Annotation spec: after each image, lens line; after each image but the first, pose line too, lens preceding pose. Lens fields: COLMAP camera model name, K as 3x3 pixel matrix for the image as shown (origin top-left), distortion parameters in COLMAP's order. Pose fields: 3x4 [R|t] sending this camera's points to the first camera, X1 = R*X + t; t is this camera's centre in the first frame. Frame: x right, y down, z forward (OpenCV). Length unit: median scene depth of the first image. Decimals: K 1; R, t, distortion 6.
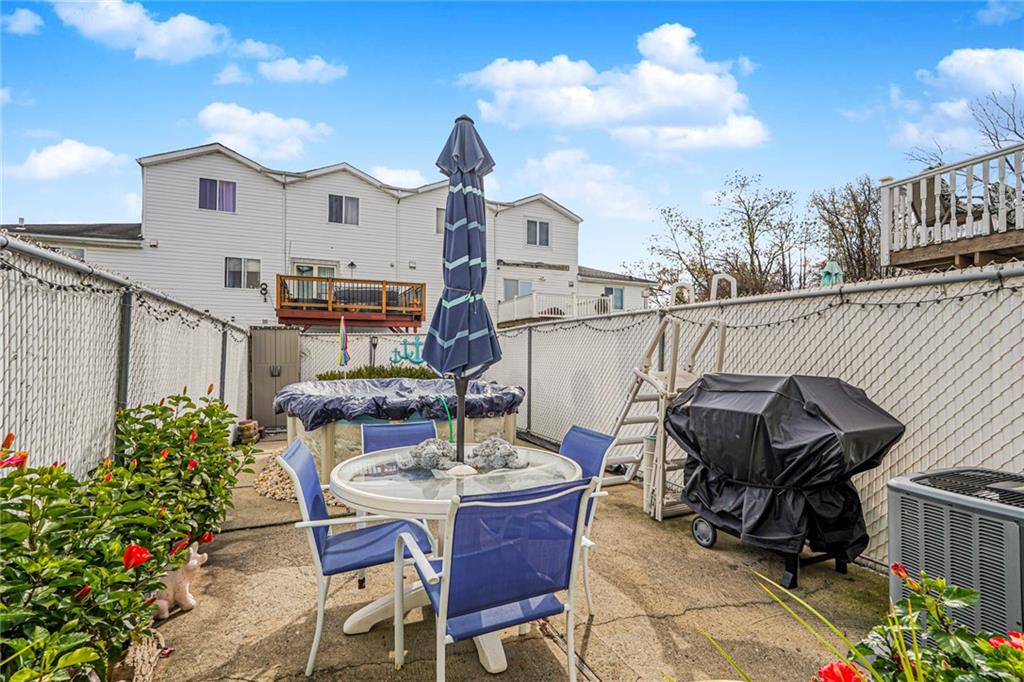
lens RADIAL K [[458.8, 0, 512.0], [0, 458.8, 341.0], [0, 0, 1]] dist [-0.000942, 0.000718]
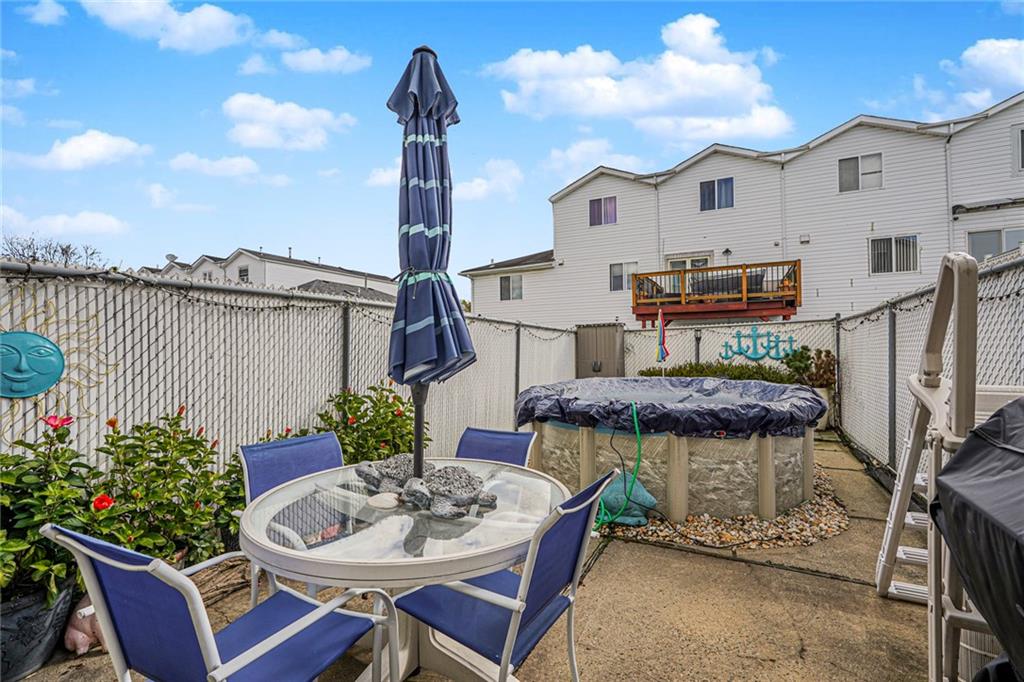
lens RADIAL K [[458.8, 0, 512.0], [0, 458.8, 341.0], [0, 0, 1]] dist [-0.000942, 0.000718]
pose [[0.643611, -0.025214, -0.764937, 0.102381], [0.033706, 0.999421, -0.004583, 0.003245], [0.764610, -0.022834, 0.644089, 0.106139]]
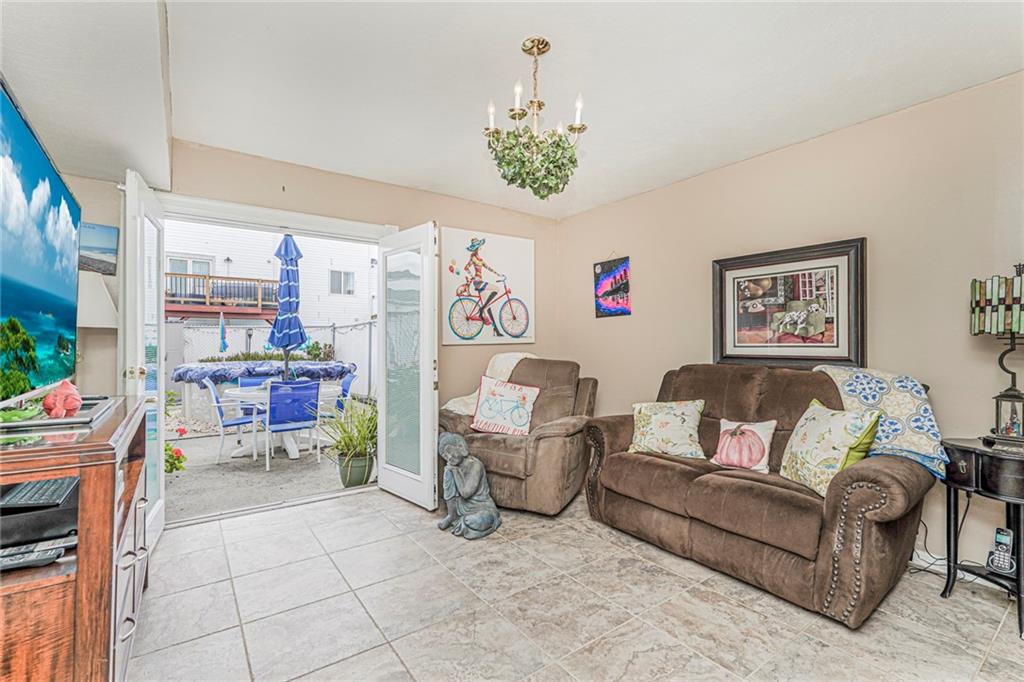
lens RADIAL K [[458.8, 0, 512.0], [0, 458.8, 341.0], [0, 0, 1]] dist [-0.000942, 0.000718]
pose [[0.975739, -0.000819, 0.218935, 0.088565], [-0.003974, 0.999762, 0.021454, -0.003572], [-0.218900, -0.021803, 0.975504, -0.270183]]
